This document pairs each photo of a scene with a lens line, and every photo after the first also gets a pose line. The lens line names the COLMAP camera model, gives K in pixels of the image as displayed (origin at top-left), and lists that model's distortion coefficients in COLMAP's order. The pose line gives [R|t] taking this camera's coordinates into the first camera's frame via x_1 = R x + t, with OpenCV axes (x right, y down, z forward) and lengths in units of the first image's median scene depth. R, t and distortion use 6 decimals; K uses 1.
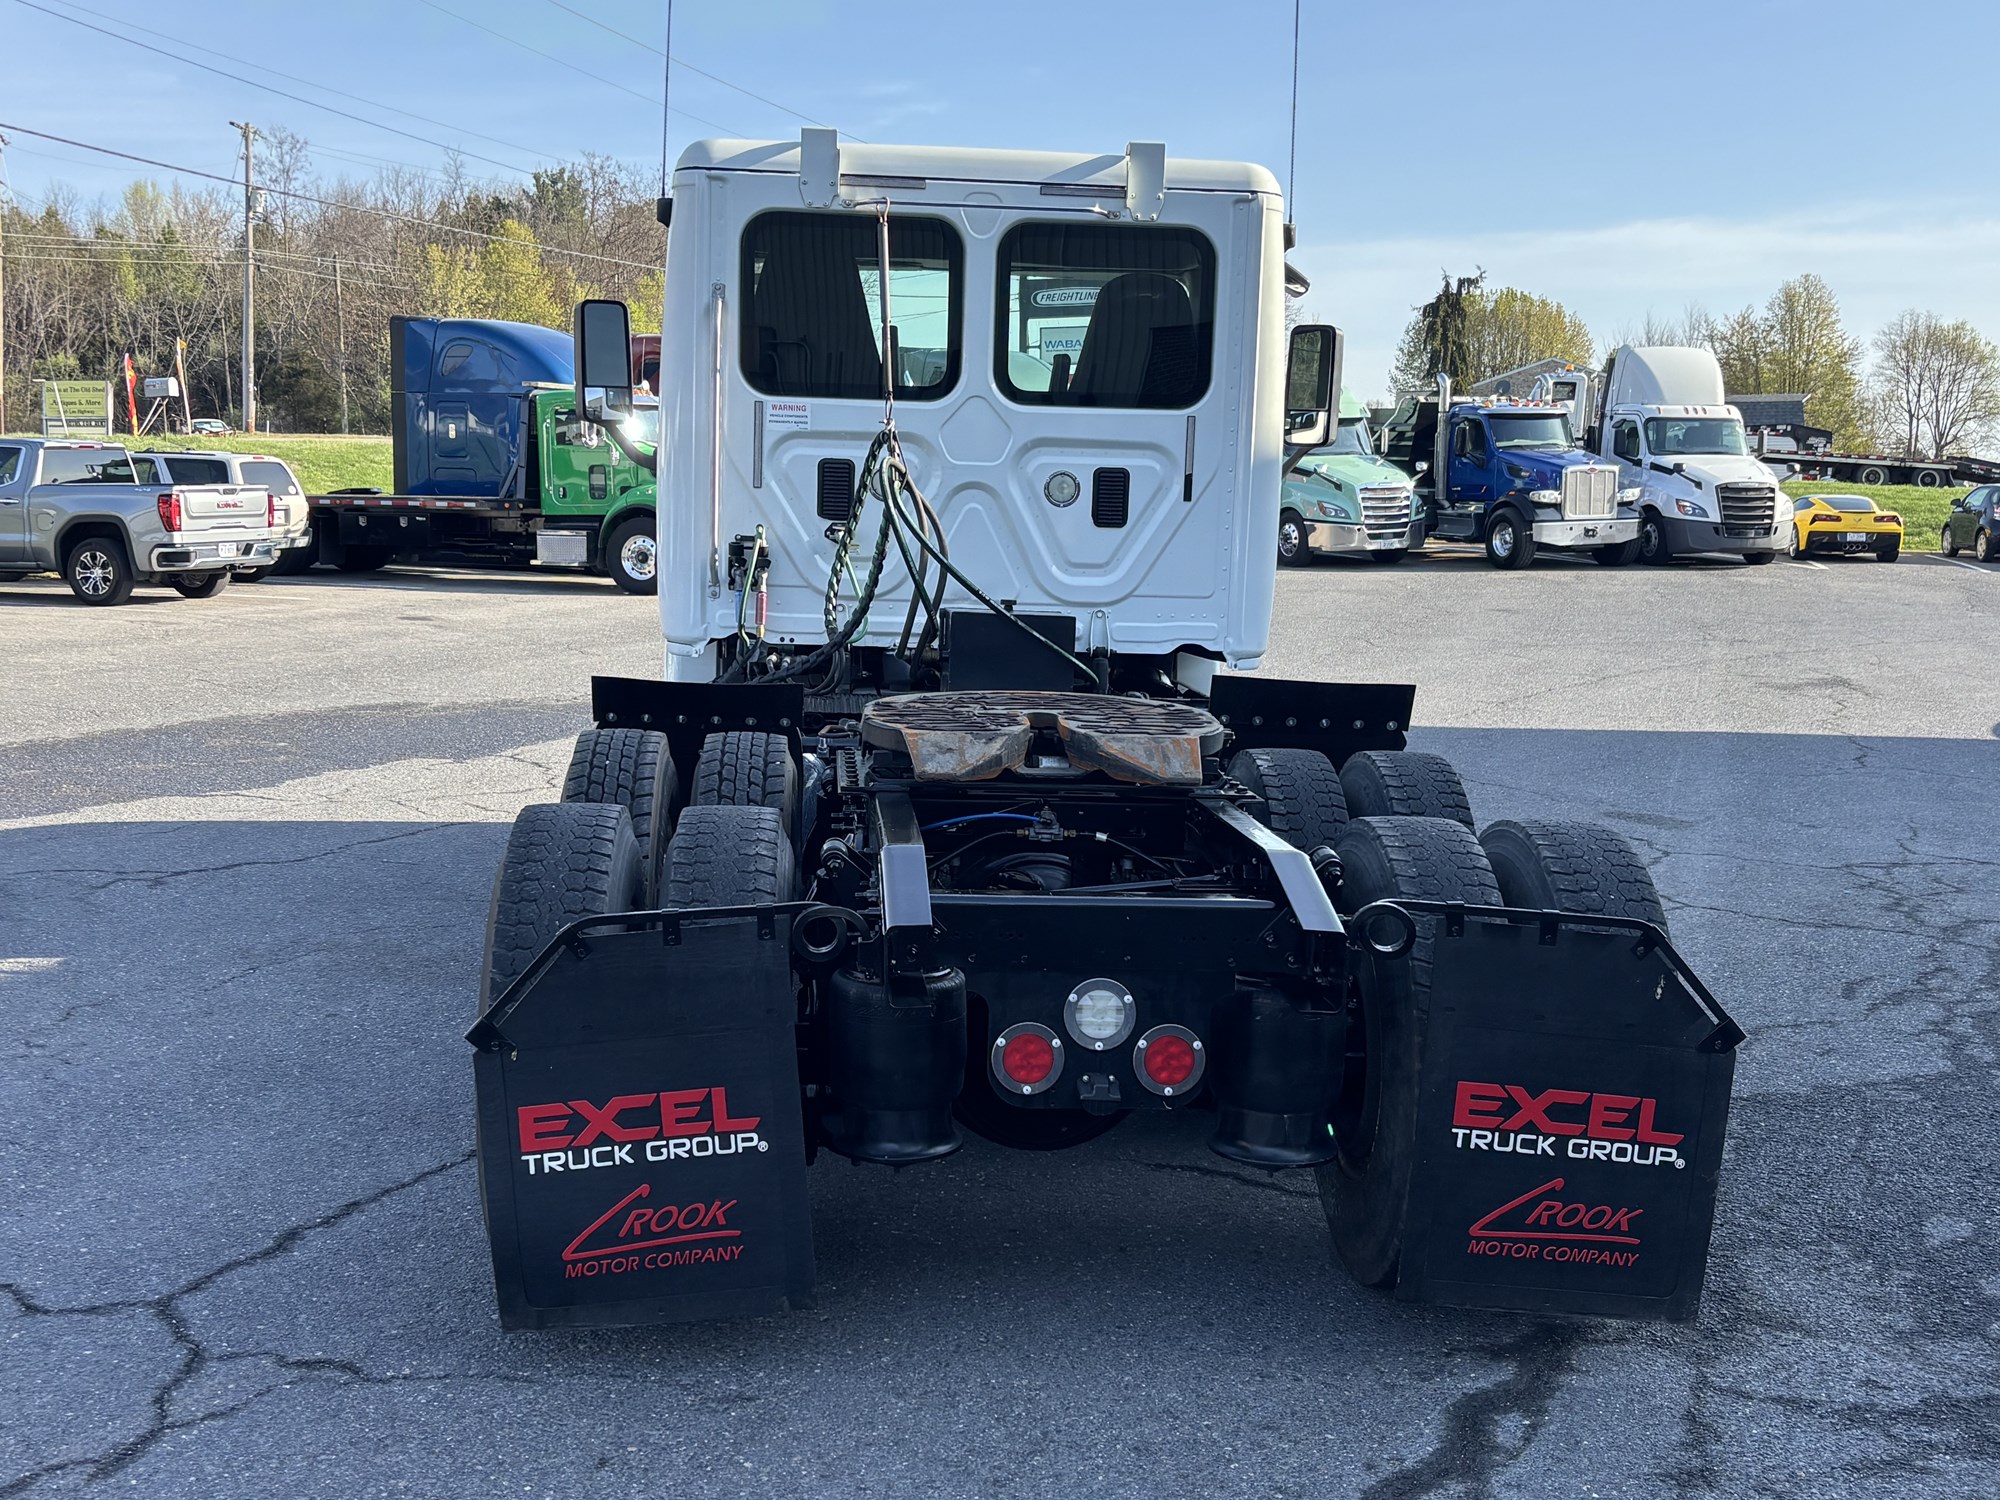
lens RADIAL K [[2148.7, 0, 979.6], [0, 2148.7, 770.8], [0, 0, 1]] dist [0.144121, -0.447700]
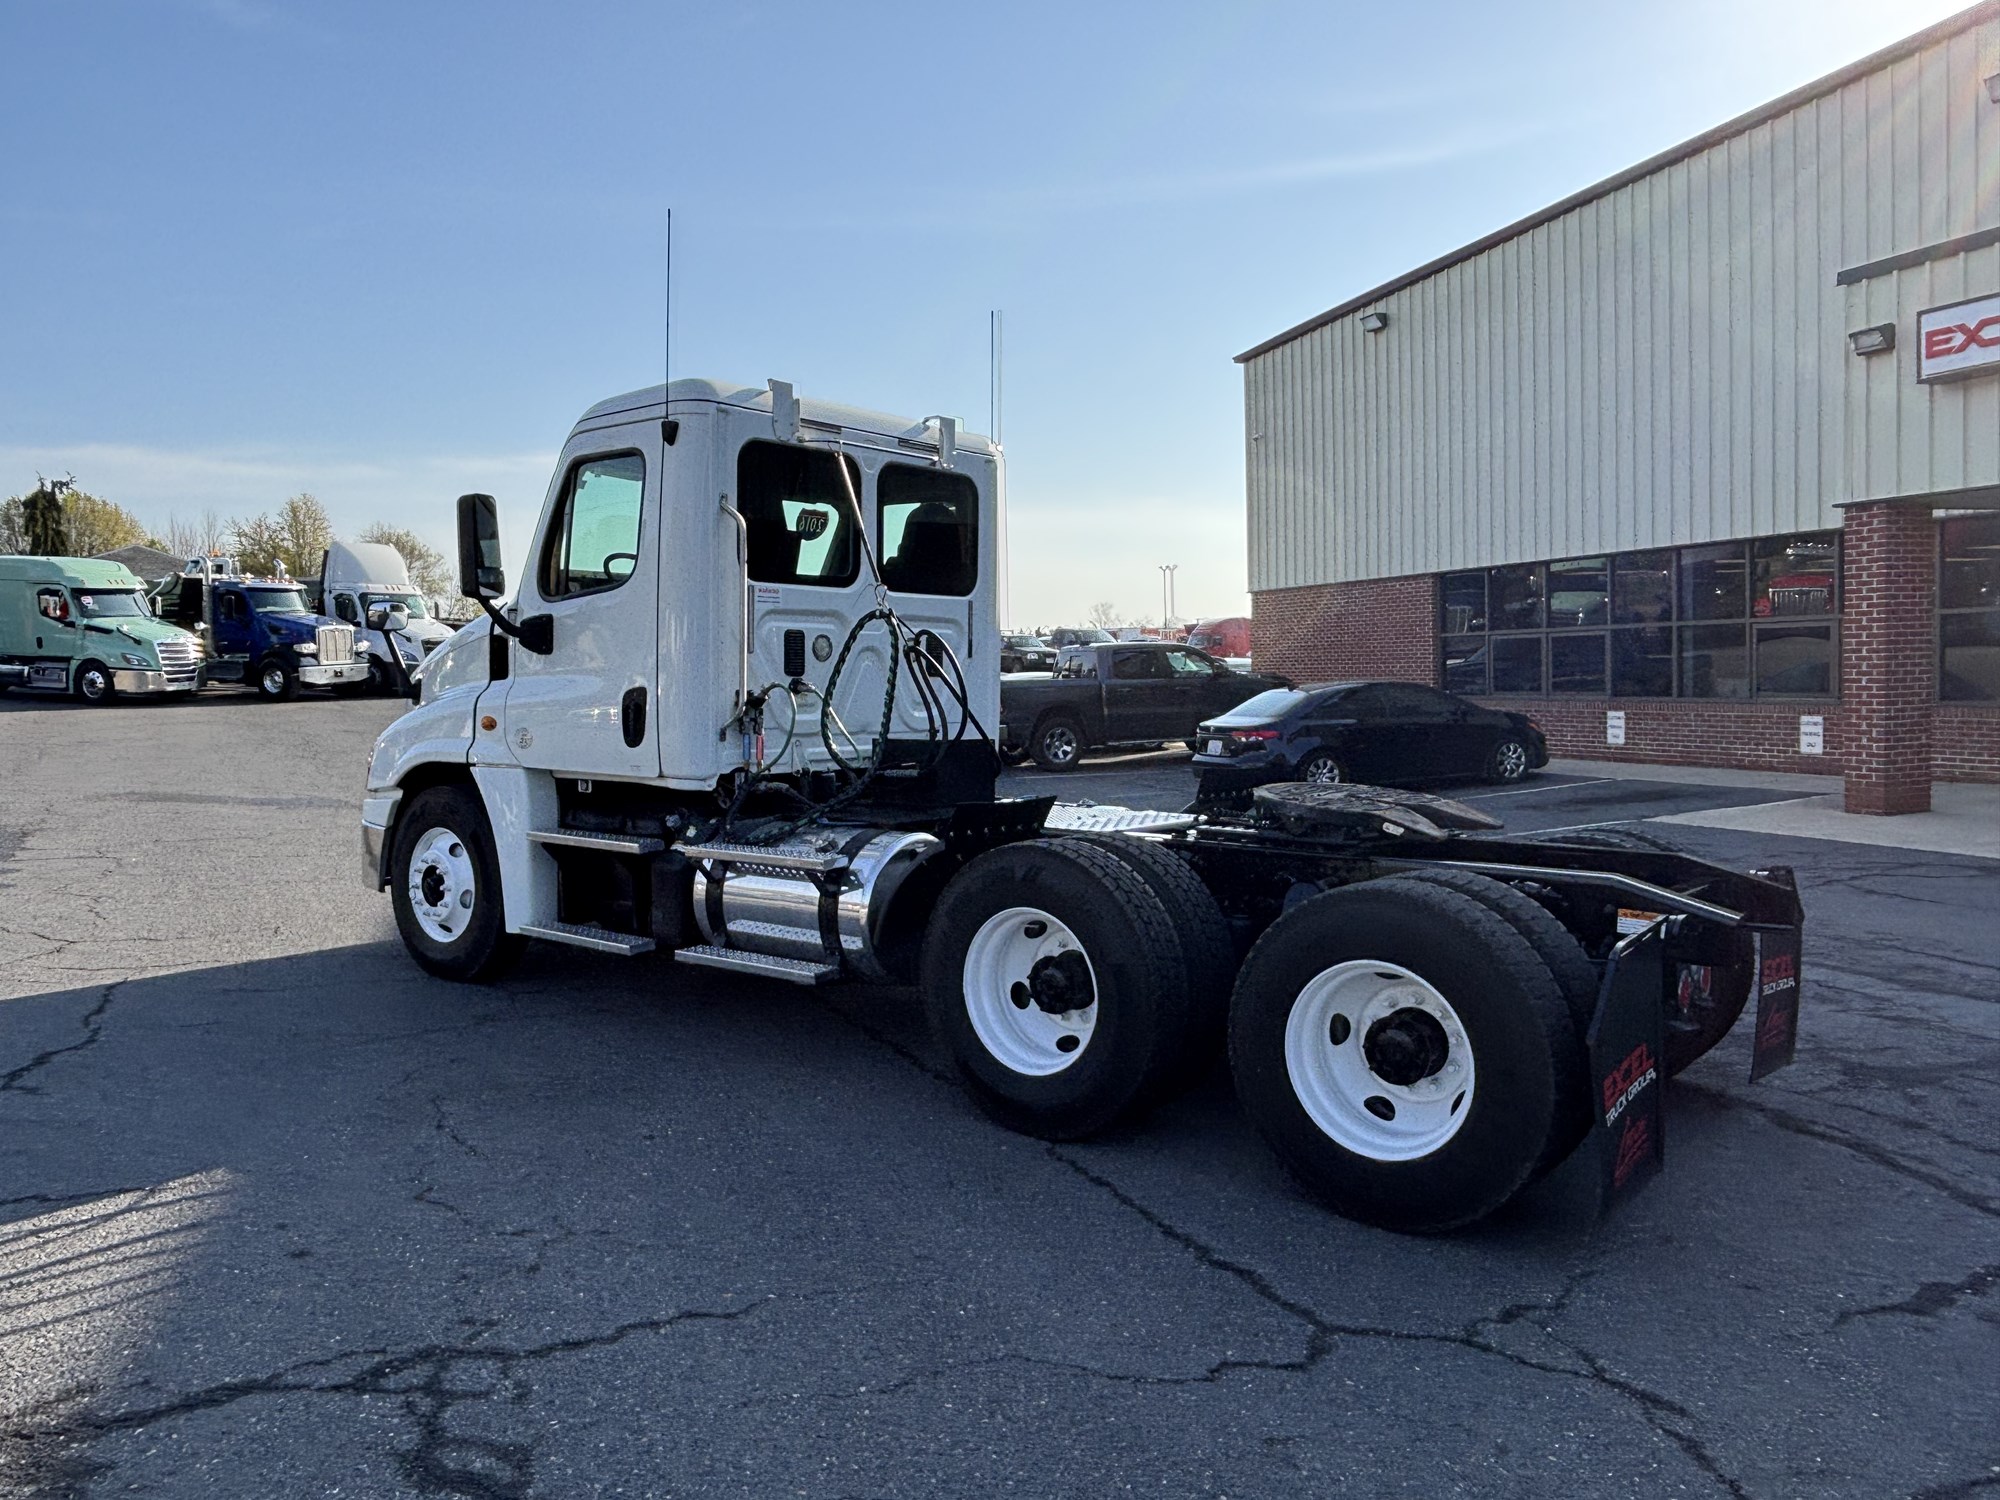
lens RADIAL K [[1470.0, 0, 963.9], [0, 1470.0, 753.2], [0, 0, 1]] dist [0.004994, -0.032436]
pose [[0.693997, -0.063021, 0.717214, -0.629557], [0.100095, 0.994933, -0.009431, -0.052080], [-0.712986, 0.078335, 0.696789, 0.312819]]
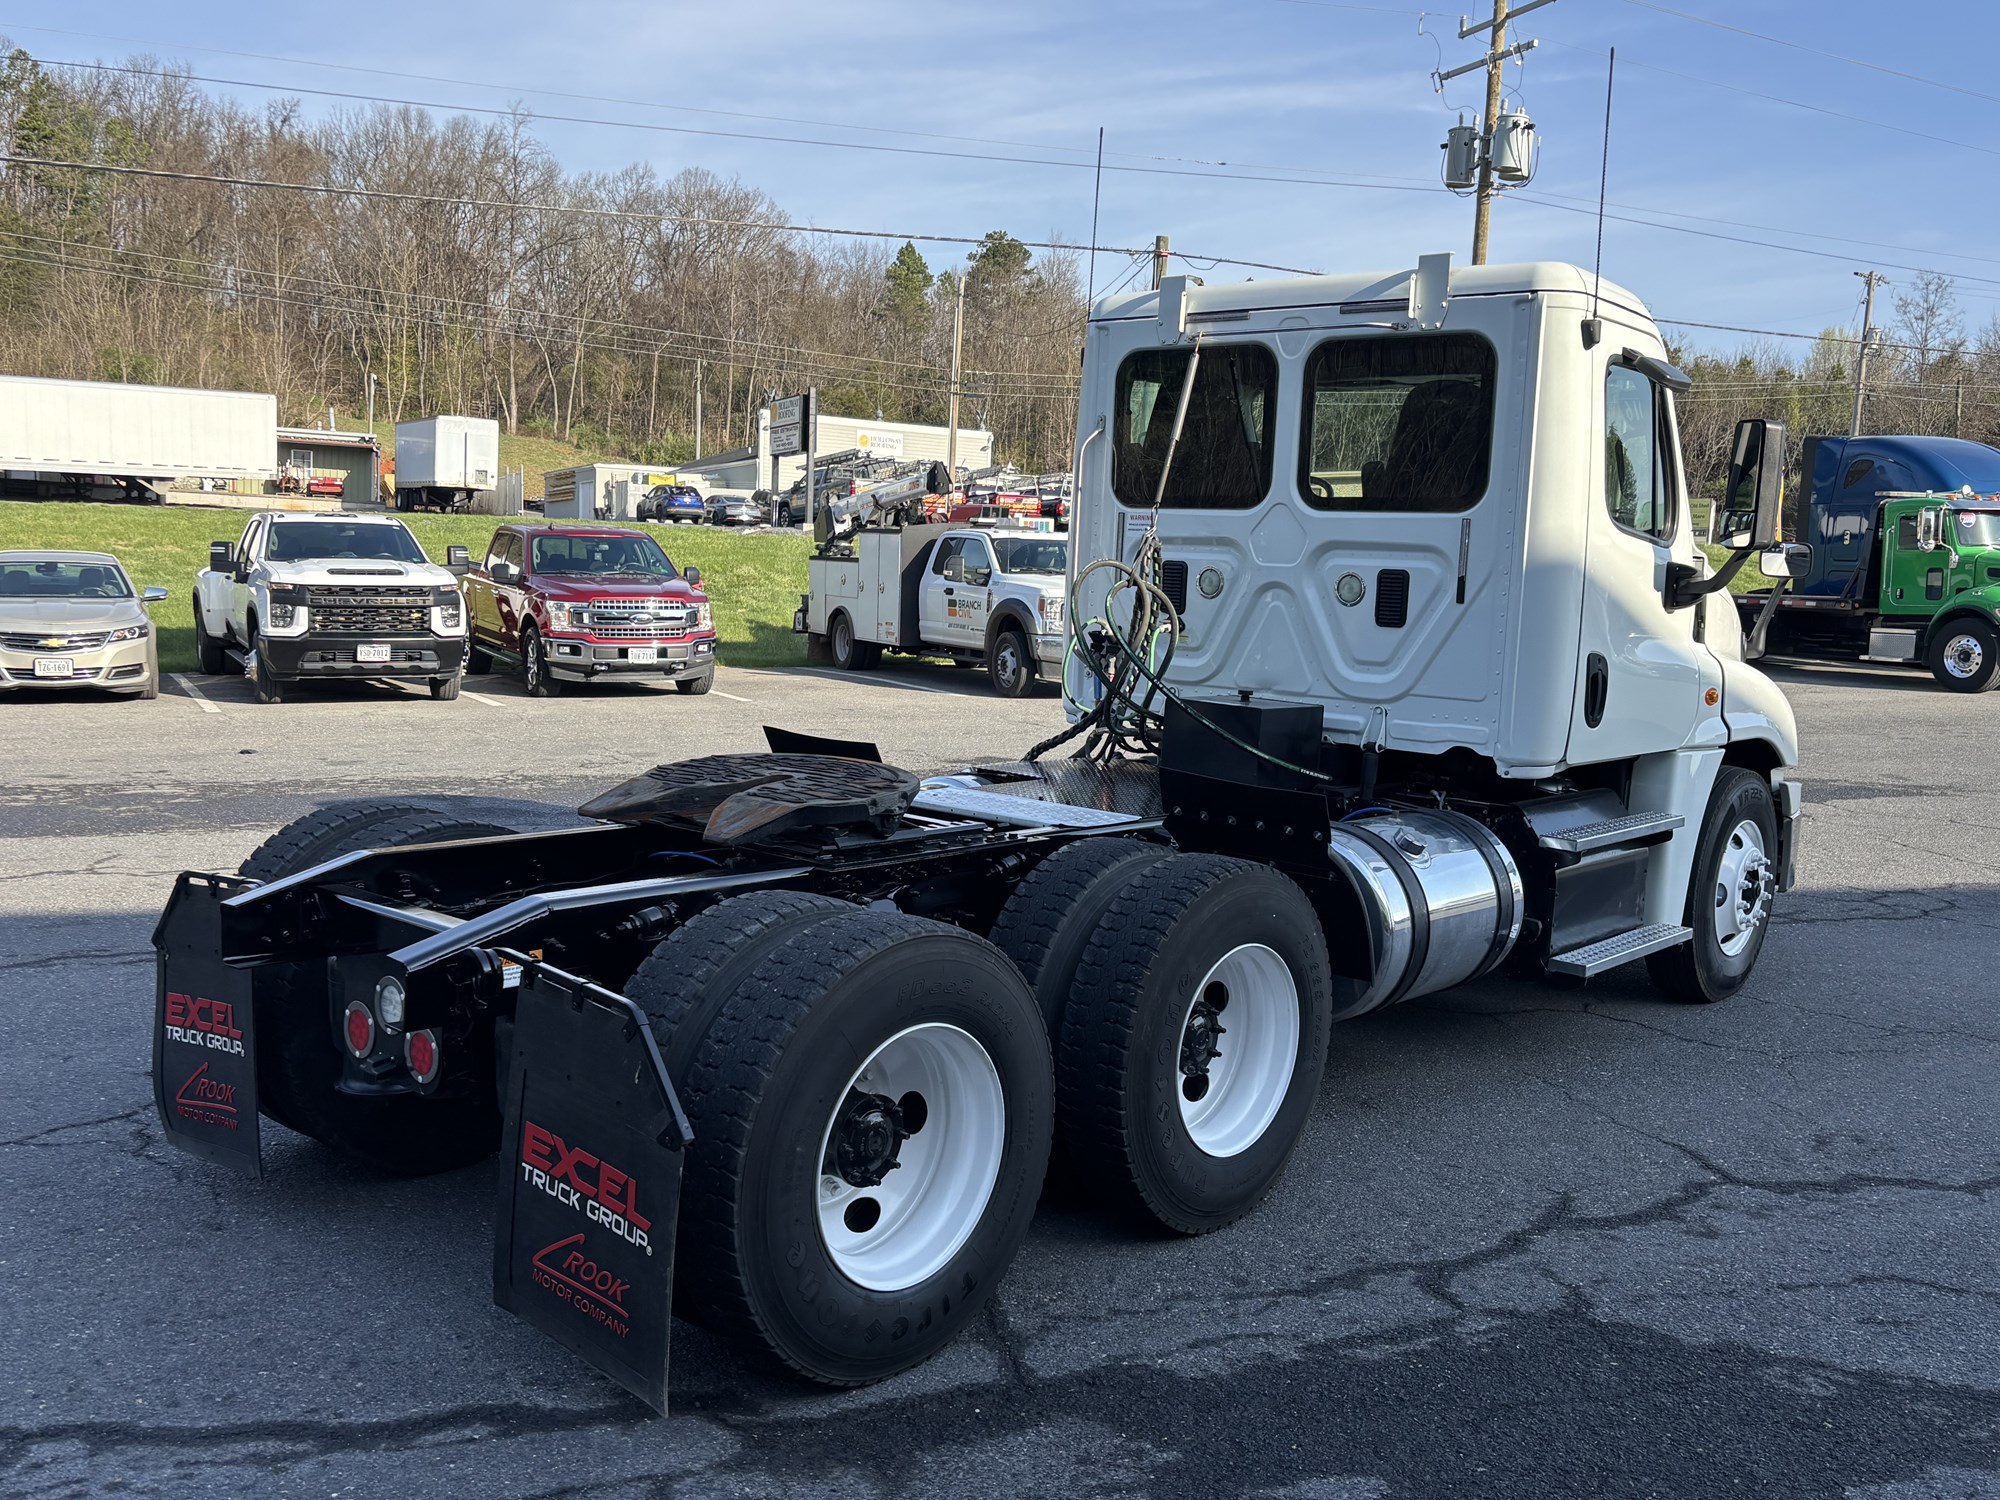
lens RADIAL K [[1806.2, 0, 1000.0], [0, 1806.2, 750.0], [0, 0, 1]] dist [0.003490, -0.004312]
pose [[0.696766, 0.077120, -0.713140, 0.549824], [-0.104843, 0.994476, 0.005108, -0.040047], [0.709595, 0.071209, 0.701003, 0.271398]]
